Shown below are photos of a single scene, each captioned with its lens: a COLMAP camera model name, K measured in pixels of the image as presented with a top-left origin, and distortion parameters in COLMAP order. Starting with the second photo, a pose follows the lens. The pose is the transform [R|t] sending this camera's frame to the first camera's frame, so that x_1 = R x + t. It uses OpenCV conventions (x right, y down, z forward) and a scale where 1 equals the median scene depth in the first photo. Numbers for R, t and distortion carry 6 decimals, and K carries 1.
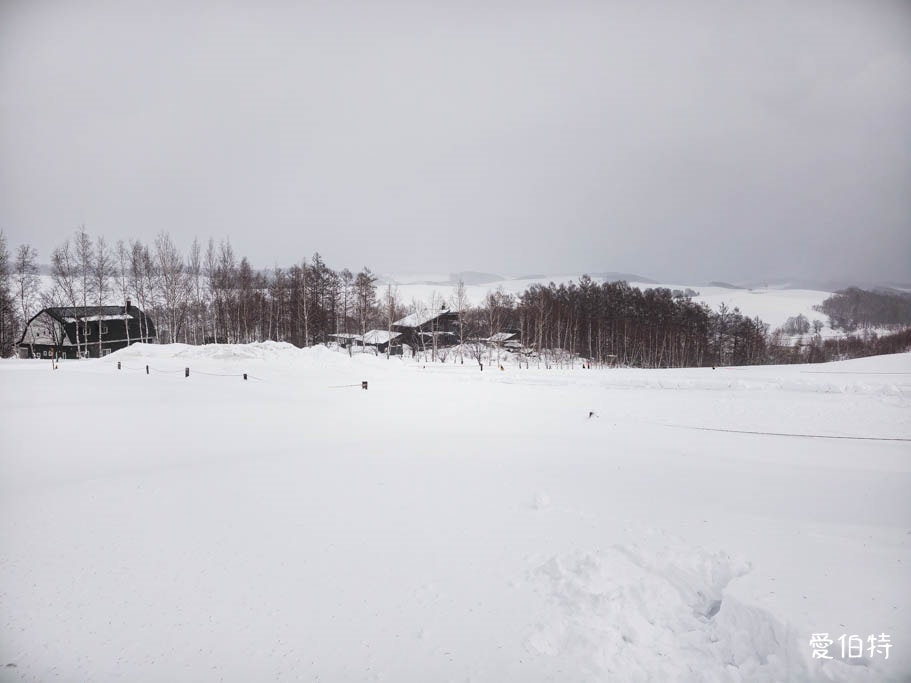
lens RADIAL K [[631.5, 0, 455.7], [0, 631.5, 337.7], [0, 0, 1]] dist [0.033881, 0.000299]
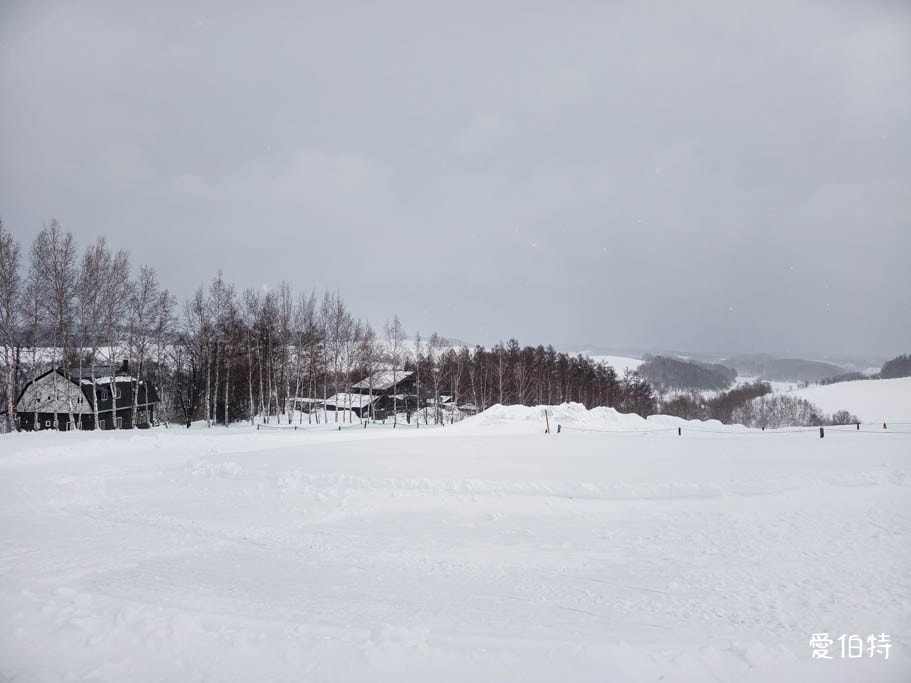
lens RADIAL K [[642.8, 0, 439.0], [0, 642.8, 318.3], [0, 0, 1]] dist [0.032852, -0.012408]
pose [[0.953764, 0.031037, 0.298948, -0.269969], [0.007798, 0.991764, -0.127844, 0.000767], [-0.300454, 0.124264, 0.945667, 0.047046]]
